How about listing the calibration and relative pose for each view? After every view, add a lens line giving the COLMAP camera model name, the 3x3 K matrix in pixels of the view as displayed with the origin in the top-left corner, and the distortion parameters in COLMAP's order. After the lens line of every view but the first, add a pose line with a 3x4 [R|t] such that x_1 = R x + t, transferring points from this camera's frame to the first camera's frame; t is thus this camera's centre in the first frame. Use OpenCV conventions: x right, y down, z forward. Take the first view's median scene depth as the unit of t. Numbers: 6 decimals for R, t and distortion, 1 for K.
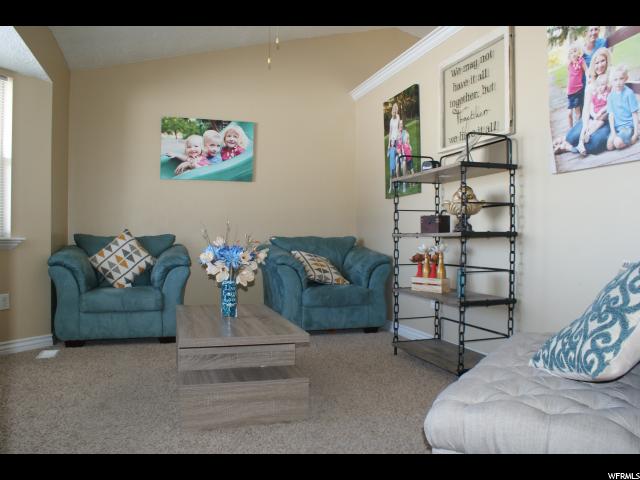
lens RADIAL K [[499.9, 0, 317.1], [0, 499.9, 240.9], [0, 0, 1]] dist [-0.162854, 0.161508]
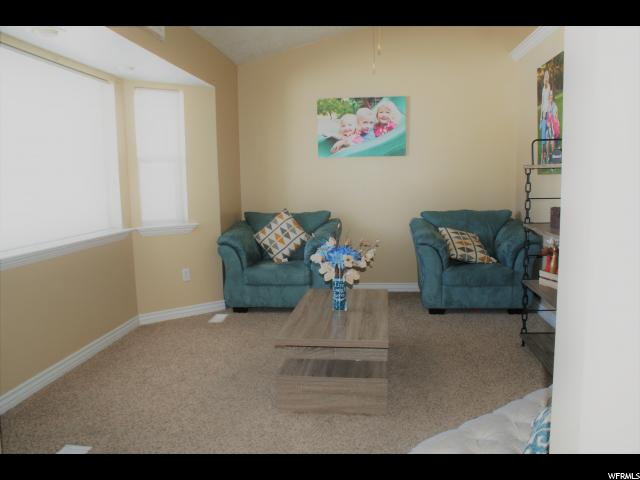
lens RADIAL K [[499.9, 0, 317.1], [0, 499.9, 240.9], [0, 0, 1]] dist [-0.162854, 0.161508]
pose [[0.912749, 0.028082, -0.407555, 0.142644], [0.023429, 0.992394, 0.120851, -0.085325], [0.407849, -0.119855, 0.905149, -0.013133]]
